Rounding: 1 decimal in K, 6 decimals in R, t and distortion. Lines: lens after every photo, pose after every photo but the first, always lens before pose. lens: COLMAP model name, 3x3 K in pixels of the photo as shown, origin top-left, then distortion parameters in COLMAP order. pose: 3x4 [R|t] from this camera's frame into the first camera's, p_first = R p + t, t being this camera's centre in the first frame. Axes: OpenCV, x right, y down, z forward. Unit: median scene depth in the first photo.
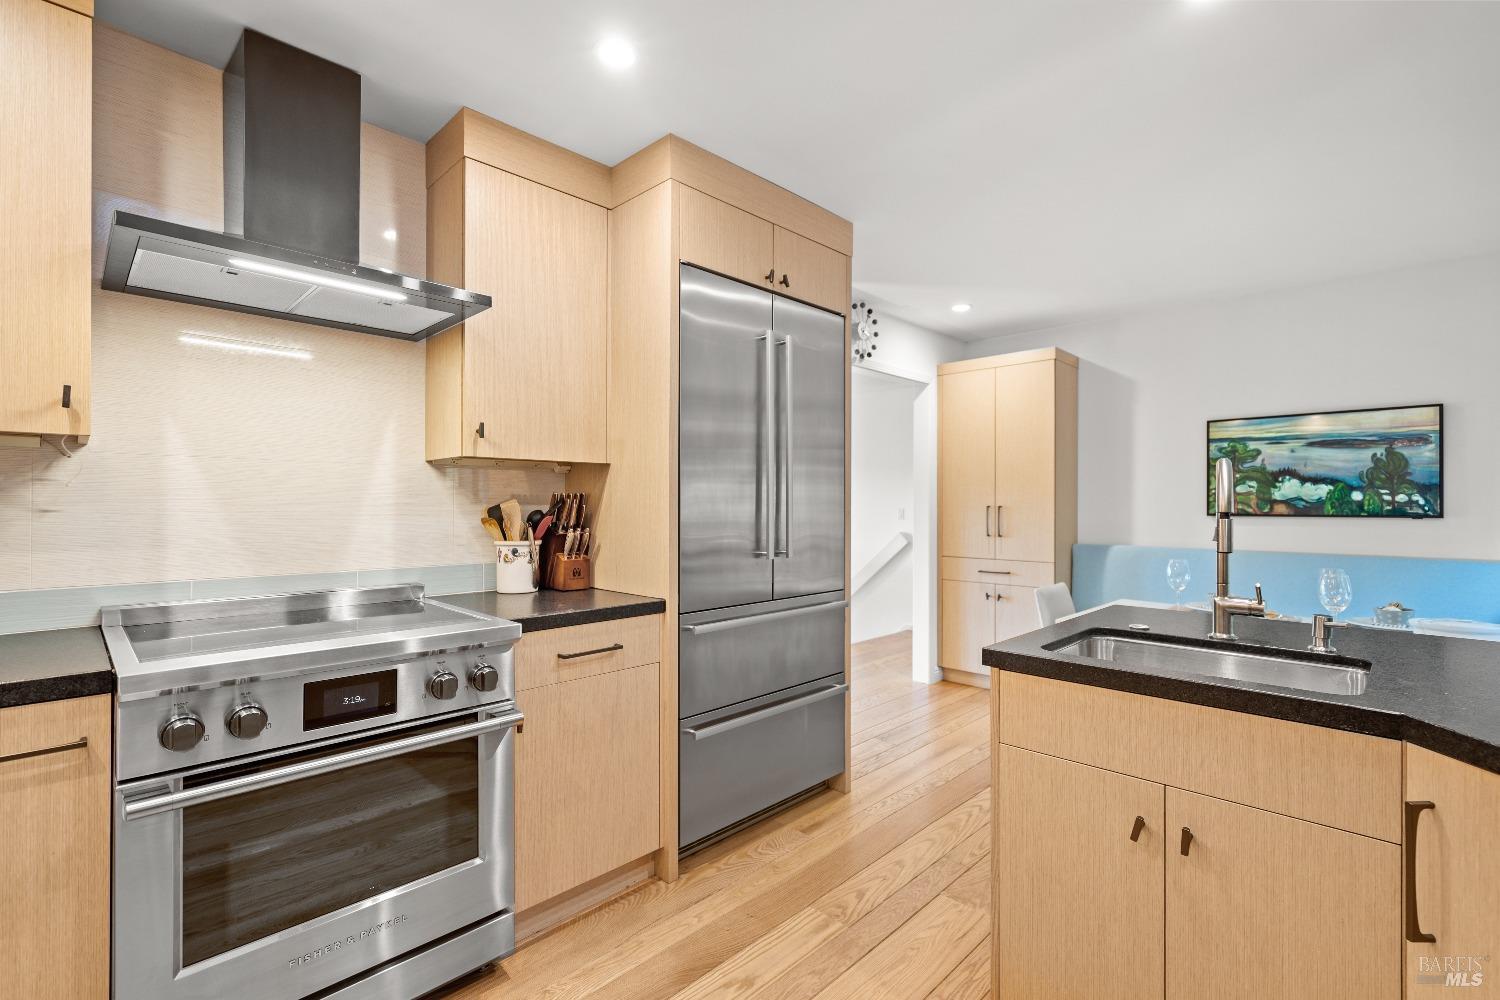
lens RADIAL K [[681.2, 0, 752.4], [0, 681.2, 498.5], [0, 0, 1]] dist [0.000819, -0.000381]
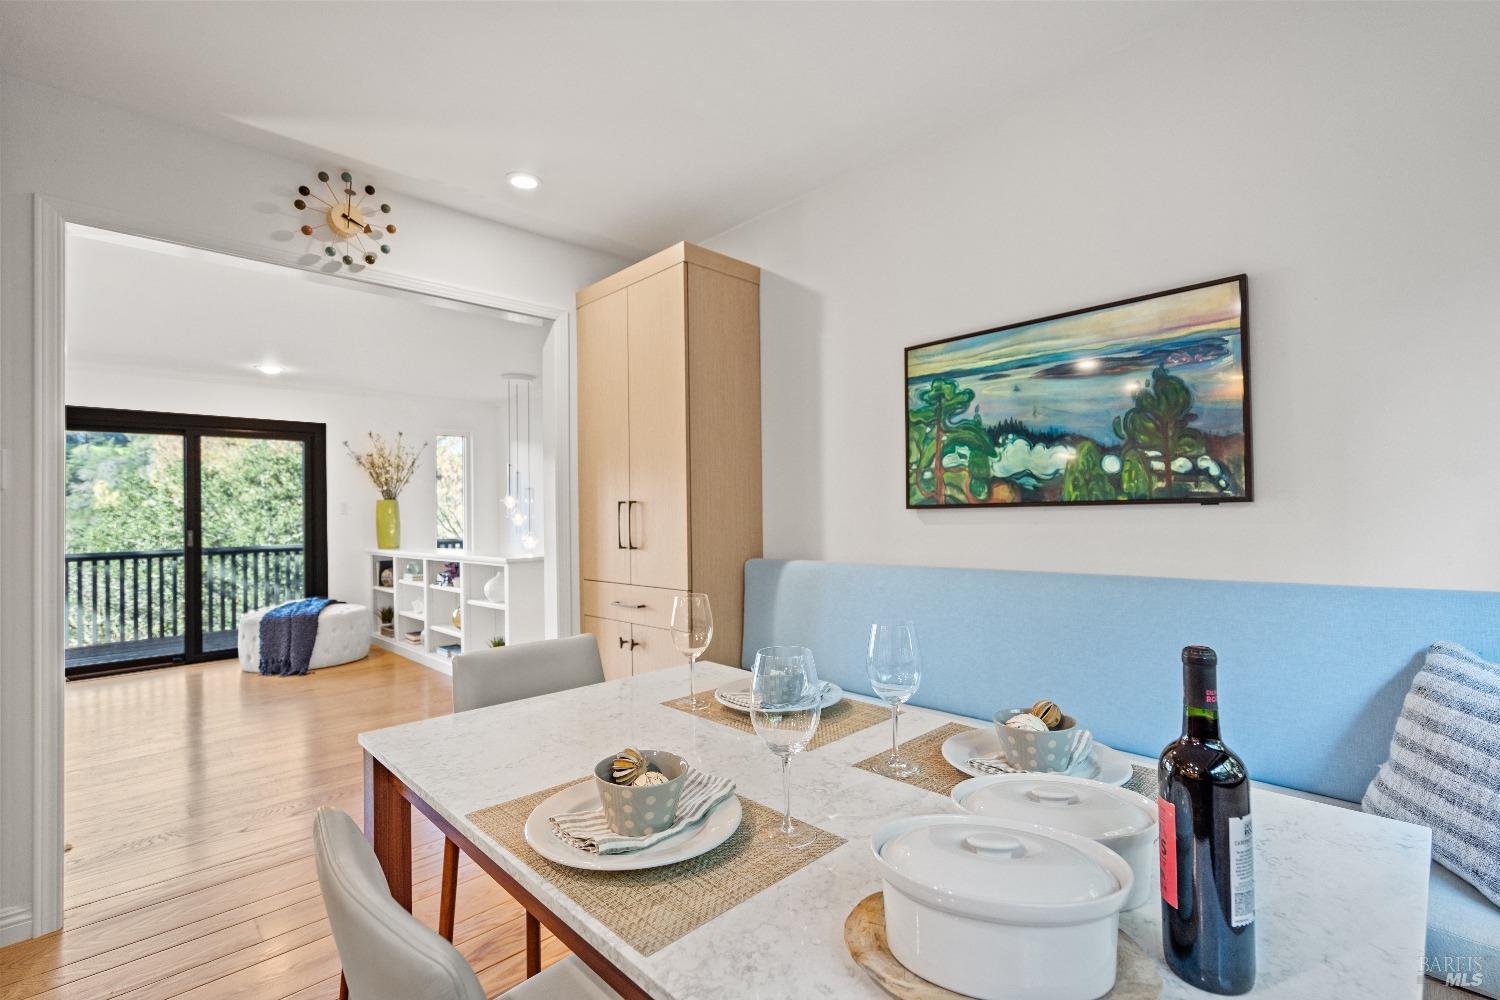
lens RADIAL K [[681.2, 0, 751.7], [0, 681.2, 495.1], [0, 0, 1]] dist [0.000819, -0.000381]
pose [[0.999468, -0.020330, -0.025498, 0.594487], [0.019890, 0.999651, -0.017395, 0.022766], [0.025842, 0.016879, 0.999524, 0.443251]]
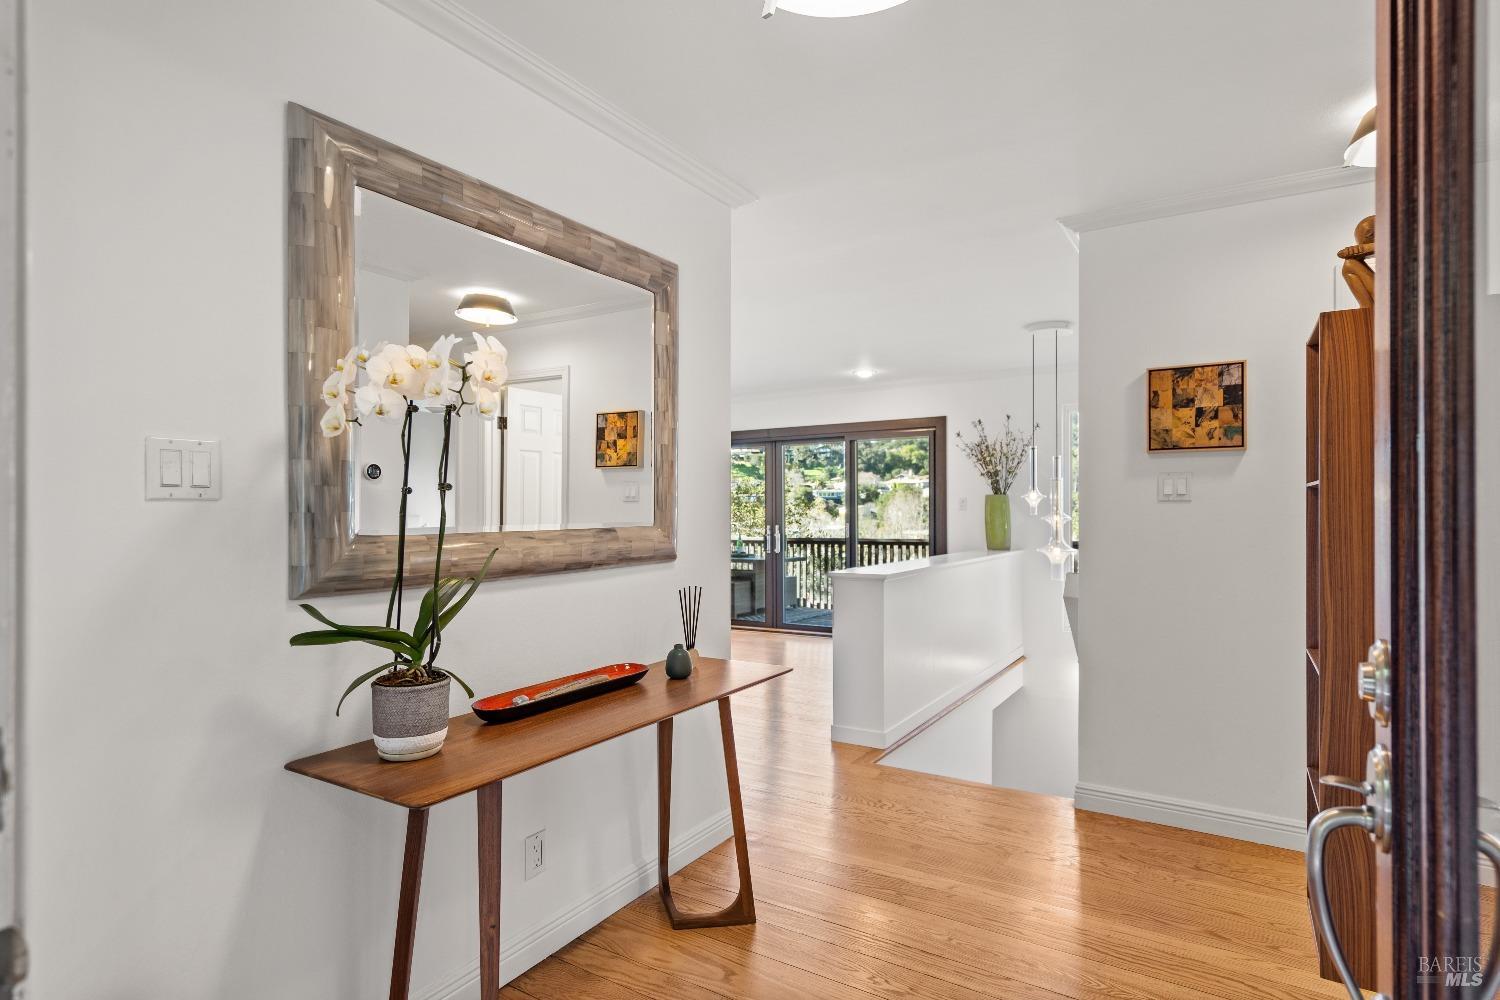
lens RADIAL K [[772.5, 0, 749.7], [0, 772.5, 503.5], [0, 0, 1]] dist [0.000624, -0.000002]
pose [[0.203226, -0.007789, -0.979101, 0.856989], [0.012996, 0.999902, -0.005257, 0.017714], [0.979046, -0.011656, 0.203307, 0.786199]]
